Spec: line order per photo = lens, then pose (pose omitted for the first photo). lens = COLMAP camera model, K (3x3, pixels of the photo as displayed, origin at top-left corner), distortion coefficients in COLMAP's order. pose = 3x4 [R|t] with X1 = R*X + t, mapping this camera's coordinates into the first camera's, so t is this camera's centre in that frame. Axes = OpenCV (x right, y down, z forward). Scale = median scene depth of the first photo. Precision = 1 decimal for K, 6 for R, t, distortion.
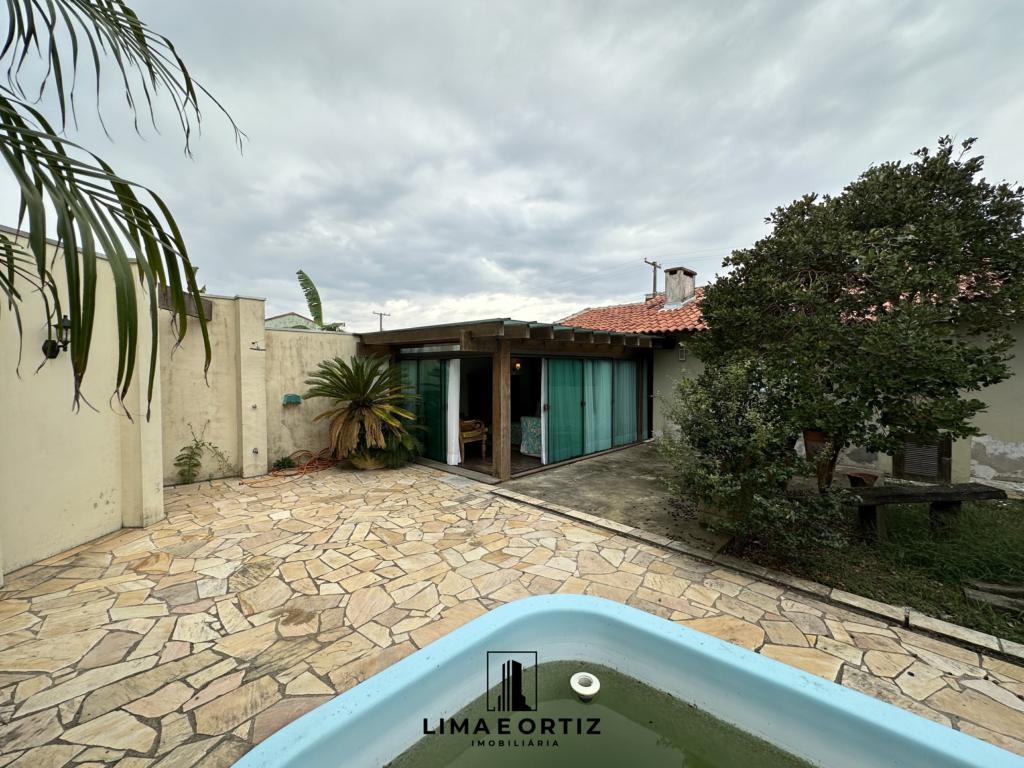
lens RADIAL K [[408.7, 0, 513.4], [0, 408.7, 382.8], [0, 0, 1]] dist [-0.003764, 0.001023]
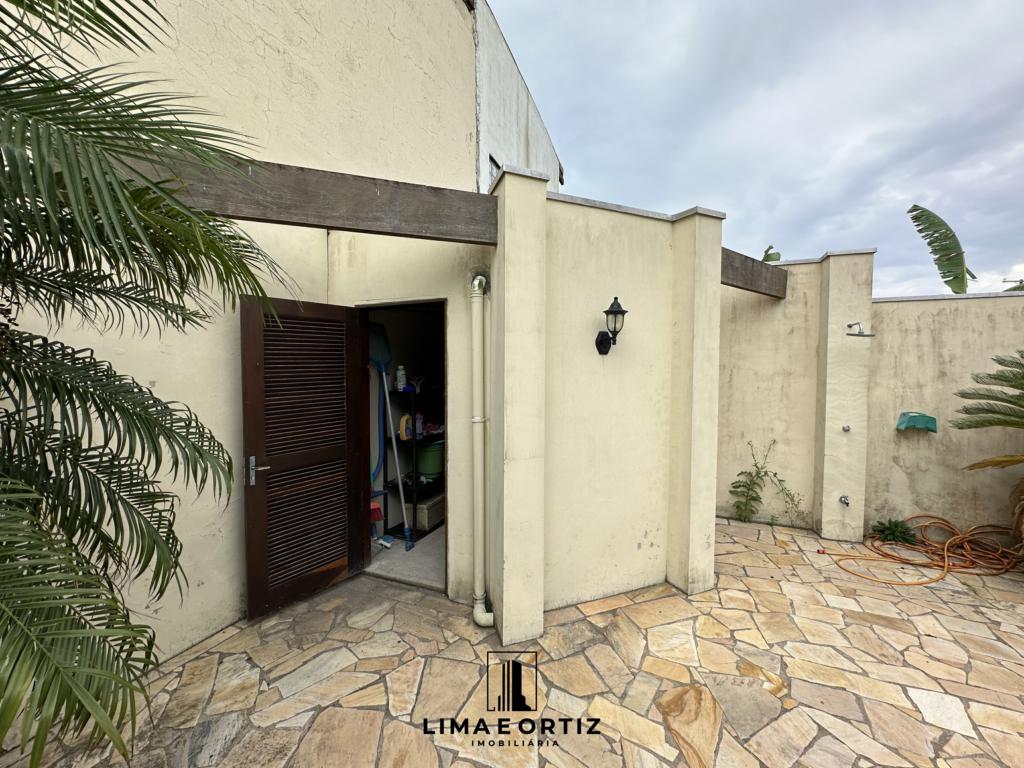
lens RADIAL K [[408.7, 0, 512.7], [0, 408.7, 382.0], [0, 0, 1]] dist [-0.003764, 0.001023]
pose [[0.376748, 0.034042, -0.925690, -0.278599], [-0.032738, 0.999190, 0.023421, -0.011494], [0.925737, 0.021482, 0.377557, 0.324342]]
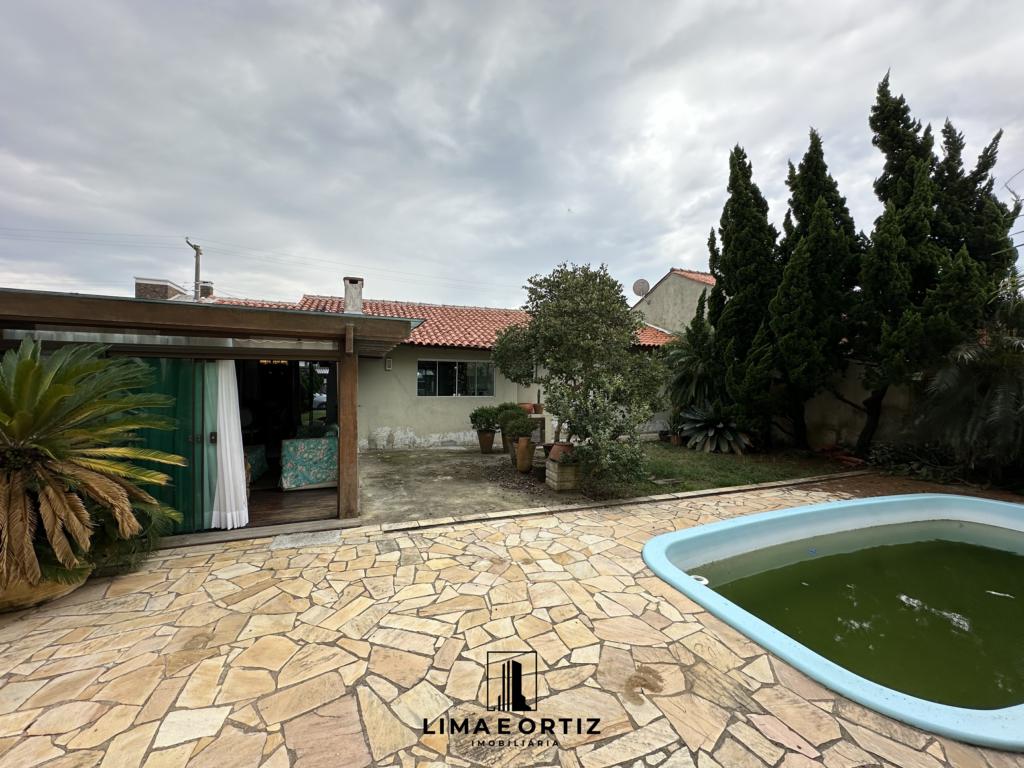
lens RADIAL K [[408.7, 0, 512.3], [0, 408.7, 380.0], [0, 0, 1]] dist [-0.003764, 0.001023]
pose [[0.412207, 0.003832, 0.911082, -0.639450], [0.018387, 0.999753, -0.012524, -0.013577], [-0.910905, 0.021914, 0.412034, 0.407959]]
